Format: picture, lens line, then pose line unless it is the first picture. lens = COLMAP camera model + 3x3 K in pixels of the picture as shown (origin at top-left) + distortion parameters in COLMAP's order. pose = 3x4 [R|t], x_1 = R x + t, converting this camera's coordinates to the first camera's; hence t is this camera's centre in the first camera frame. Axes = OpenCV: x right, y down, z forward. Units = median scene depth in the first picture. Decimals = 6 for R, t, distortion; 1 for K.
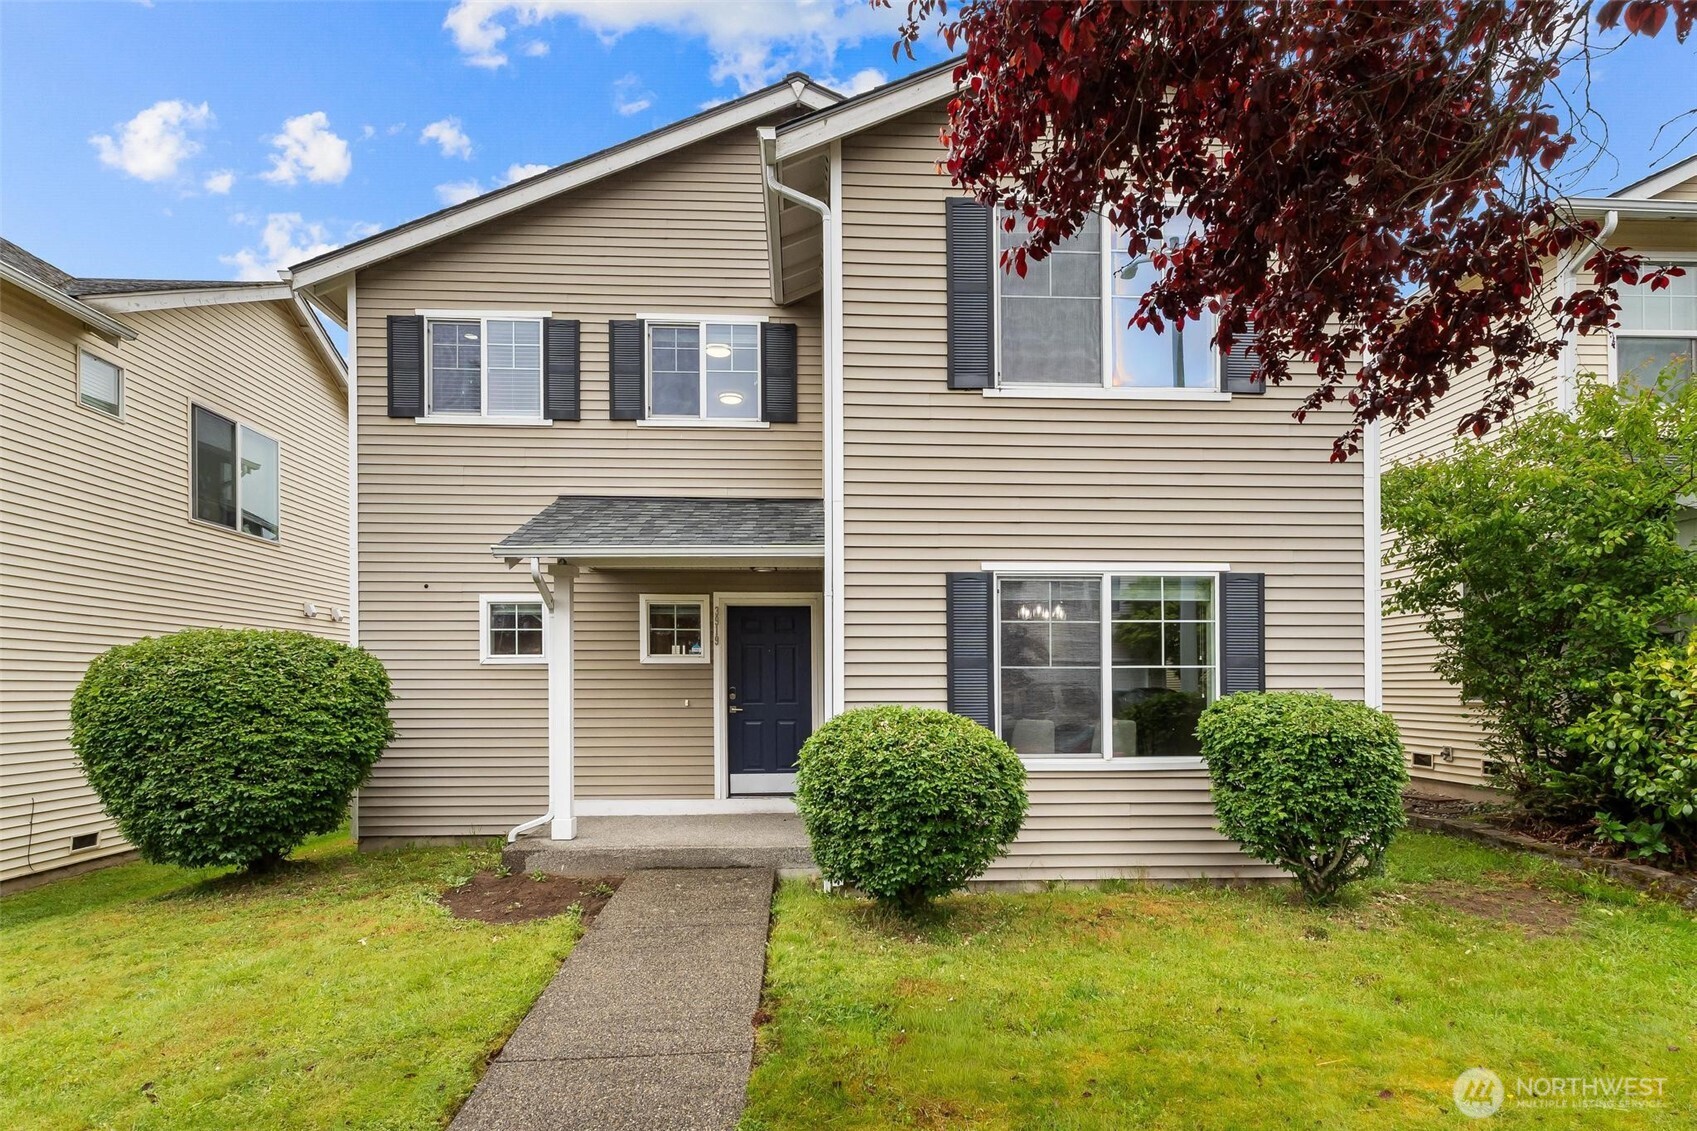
lens RADIAL K [[828.2, 0, 849.8], [0, 828.2, 679.9], [0, 0, 1]] dist [-0.000316, -0.000473]
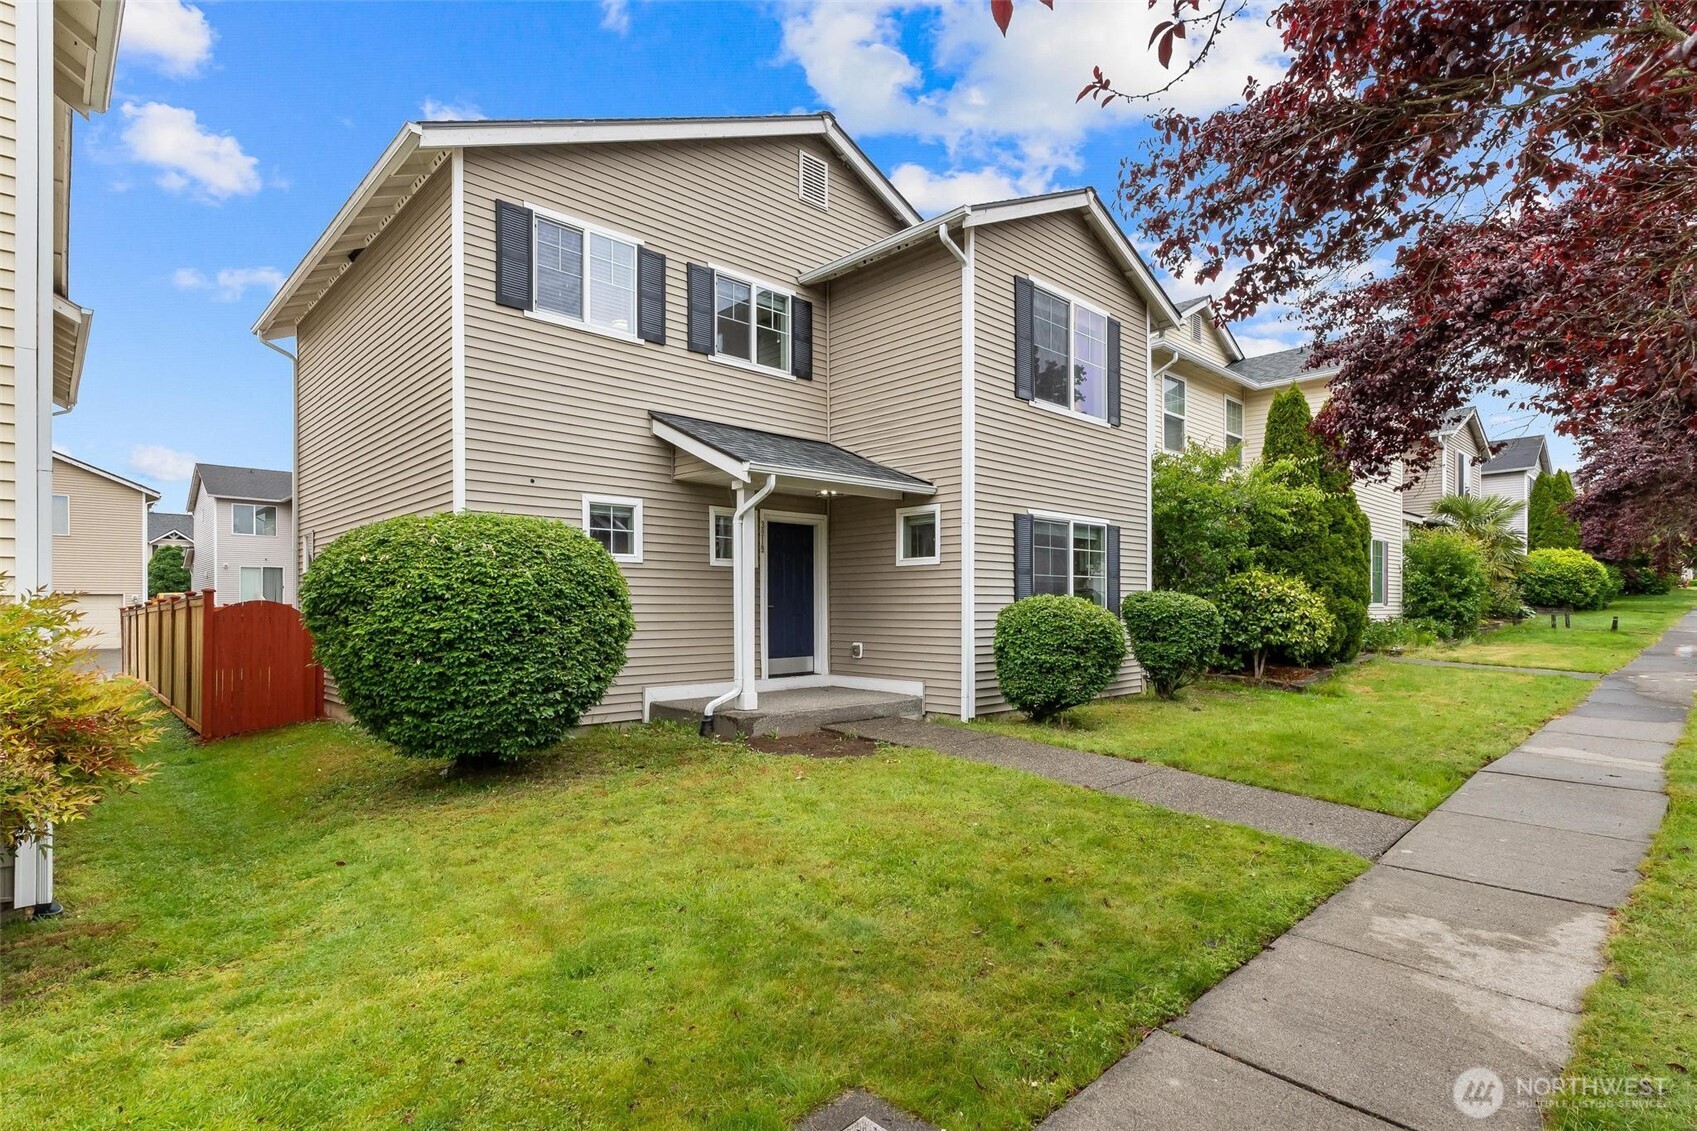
lens RADIAL K [[828.2, 0, 809.7], [0, 828.2, 606.3], [0, 0, 1]] dist [-0.000316, -0.000473]
pose [[0.781674, 0.004768, 0.623669, -1.067410], [-0.004661, 0.999988, -0.001804, 0.046991], [-0.623670, -0.001497, 0.781686, 0.011519]]
